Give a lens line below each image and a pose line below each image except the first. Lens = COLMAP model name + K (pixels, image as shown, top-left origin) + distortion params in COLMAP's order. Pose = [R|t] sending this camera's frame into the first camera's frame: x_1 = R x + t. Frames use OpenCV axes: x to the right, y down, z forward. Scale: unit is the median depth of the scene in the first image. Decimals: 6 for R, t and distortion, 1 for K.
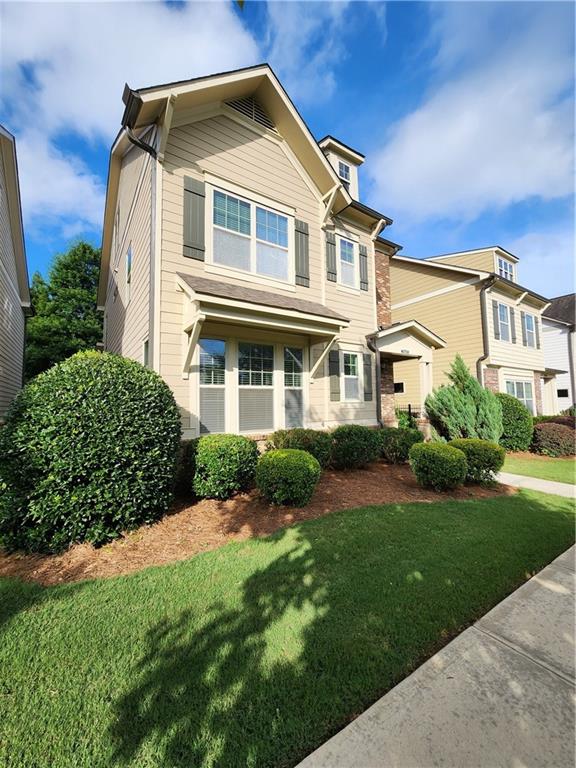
lens RADIAL K [[314.6, 0, 312.8], [0, 314.6, 384.1], [0, 0, 1]] dist [-0.003949, -0.000428]
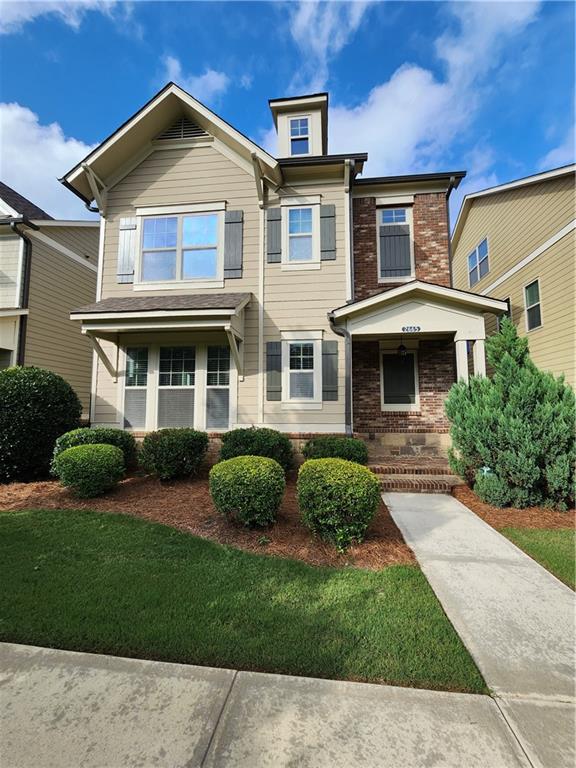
lens RADIAL K [[314.6, 0, 293.7], [0, 314.6, 382.7], [0, 0, 1]] dist [-0.003949, -0.000428]
pose [[0.745381, -0.036616, -0.665632, 0.754891], [0.032253, 0.999302, -0.018854, 0.025094], [0.665858, -0.007415, 0.746042, 0.435608]]
